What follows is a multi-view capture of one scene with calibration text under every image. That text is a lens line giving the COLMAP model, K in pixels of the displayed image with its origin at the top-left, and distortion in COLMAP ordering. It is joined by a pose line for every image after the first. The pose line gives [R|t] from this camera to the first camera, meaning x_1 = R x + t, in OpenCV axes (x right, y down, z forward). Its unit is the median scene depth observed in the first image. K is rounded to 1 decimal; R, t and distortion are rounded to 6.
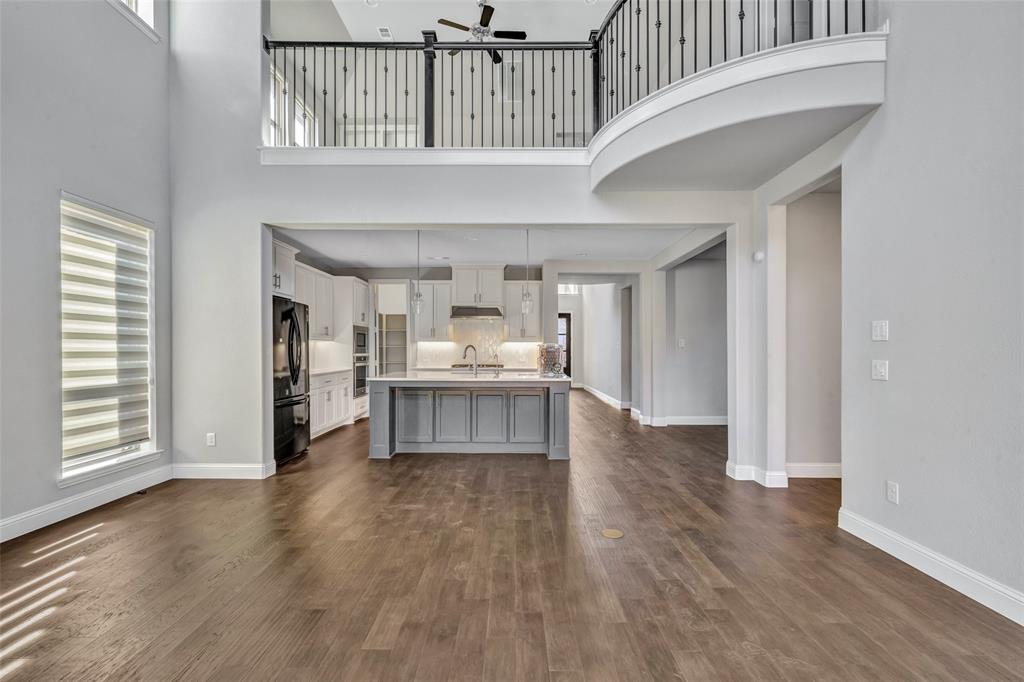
lens RADIAL K [[470.7, 0, 513.1], [0, 470.7, 347.6], [0, 0, 1]] dist [0.001409, 0.000098]
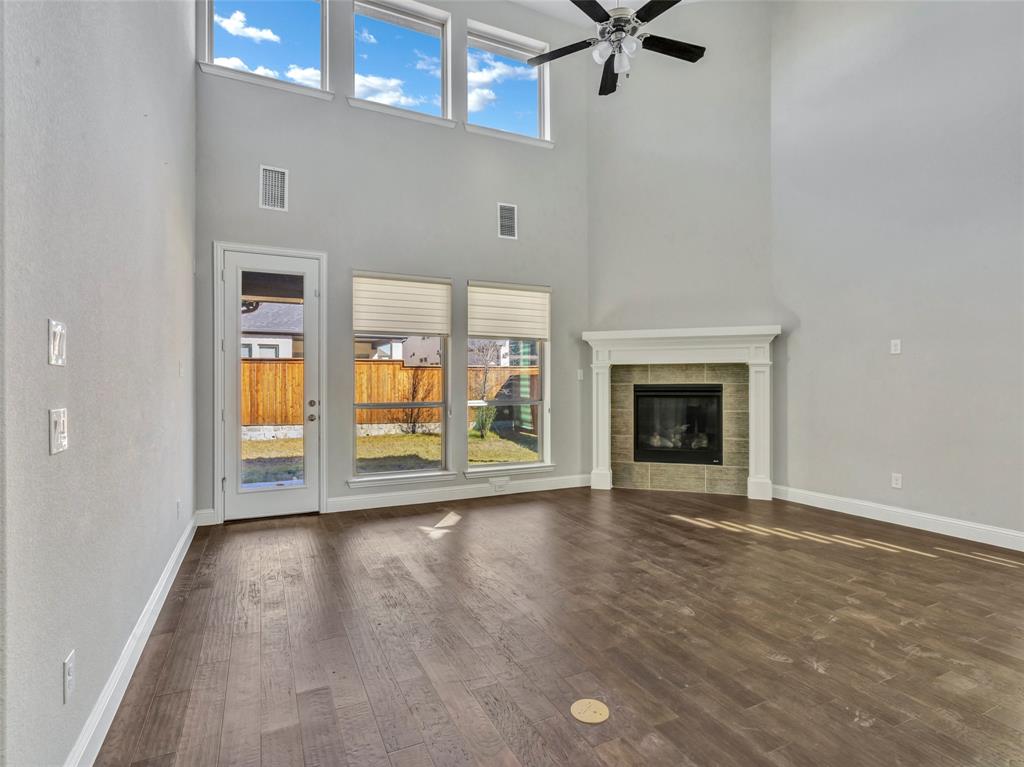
lens RADIAL K [[531.3, 0, 513.8], [0, 531.3, 388.0], [0, 0, 1]] dist [-0.004205, 0.000206]
pose [[-0.898779, 0.002141, -0.438396, 0.255073], [-0.000220, 0.999986, 0.005335, 0.002651], [0.438401, 0.004891, -0.898766, 0.682422]]
